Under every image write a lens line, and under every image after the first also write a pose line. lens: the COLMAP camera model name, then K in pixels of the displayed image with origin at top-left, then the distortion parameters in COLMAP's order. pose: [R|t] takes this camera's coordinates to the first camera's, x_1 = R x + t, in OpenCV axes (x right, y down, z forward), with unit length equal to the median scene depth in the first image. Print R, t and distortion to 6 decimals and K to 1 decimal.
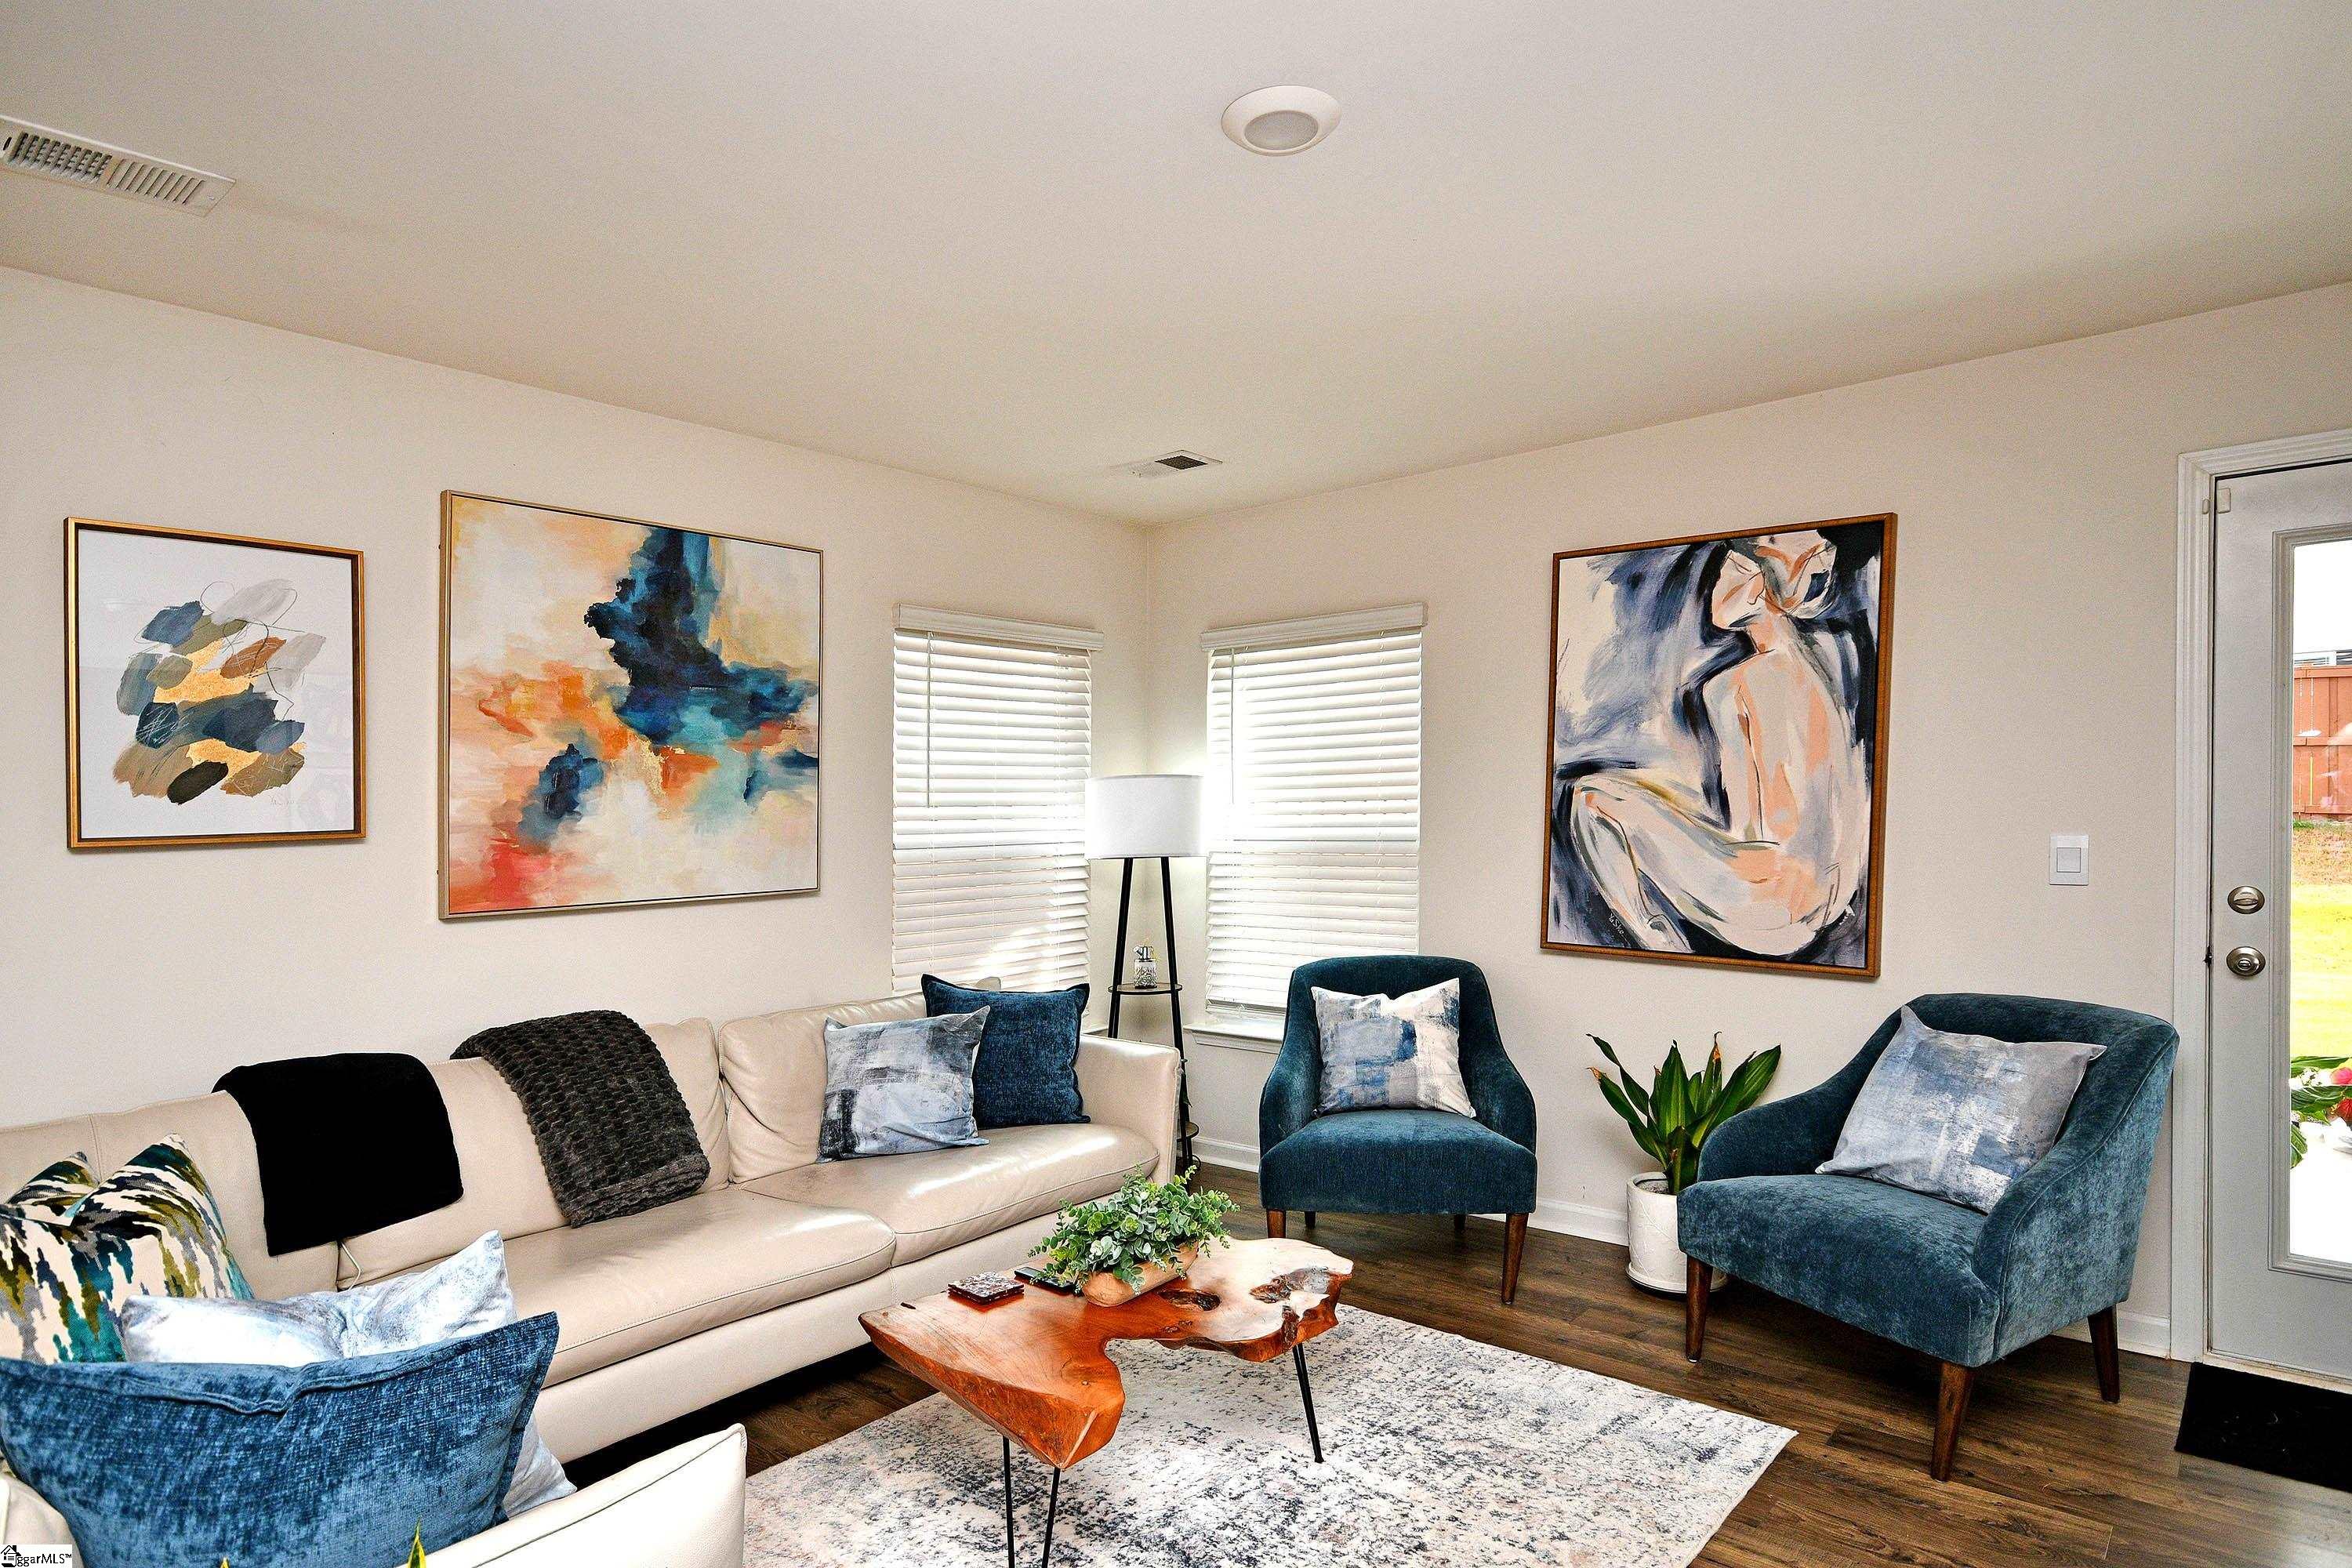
lens RADIAL K [[1316.5, 0, 1146.9], [0, 1316.5, 875.2], [0, 0, 1]] dist [0.007937, 0.002595]
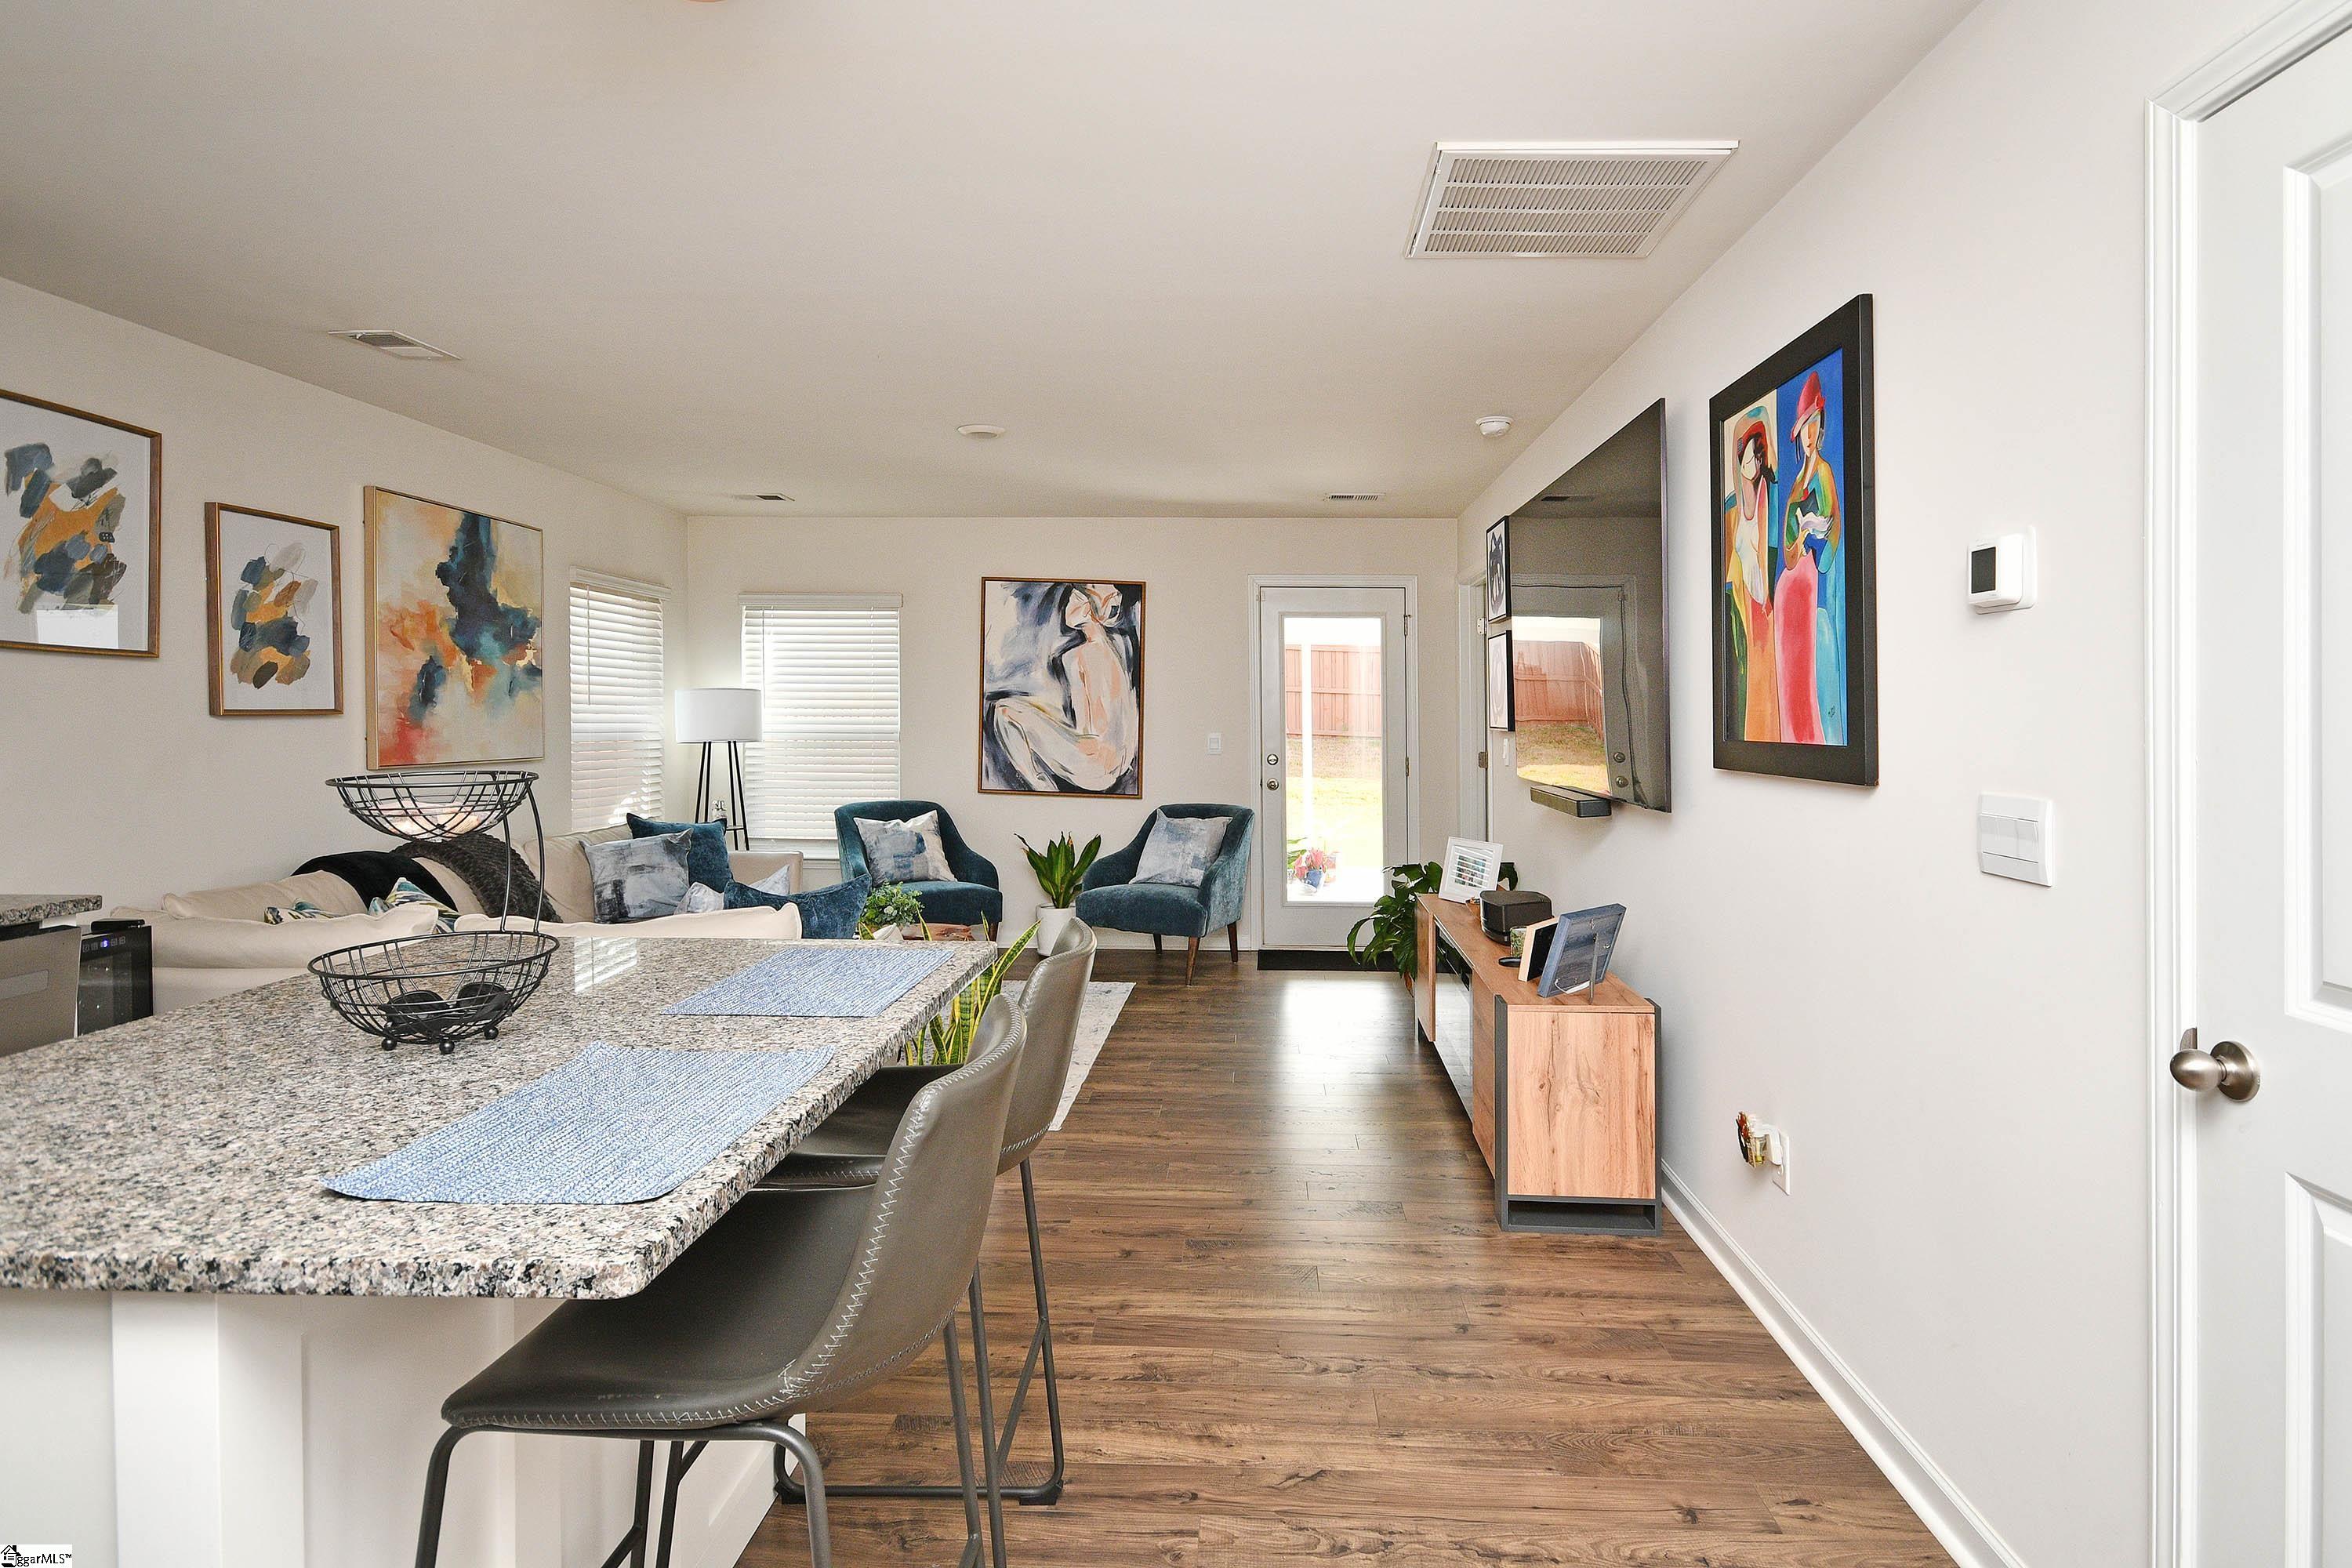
lens RADIAL K [[1232.8, 0, 1245.0], [0, 1232.8, 740.3], [0, 0, 1]] dist [0.003354, -0.005524]
pose [[0.765537, 0.012231, 0.643276, -0.592579], [0.011080, 0.999420, -0.032189, 0.048575], [-0.643297, 0.031770, 0.764957, -0.623507]]
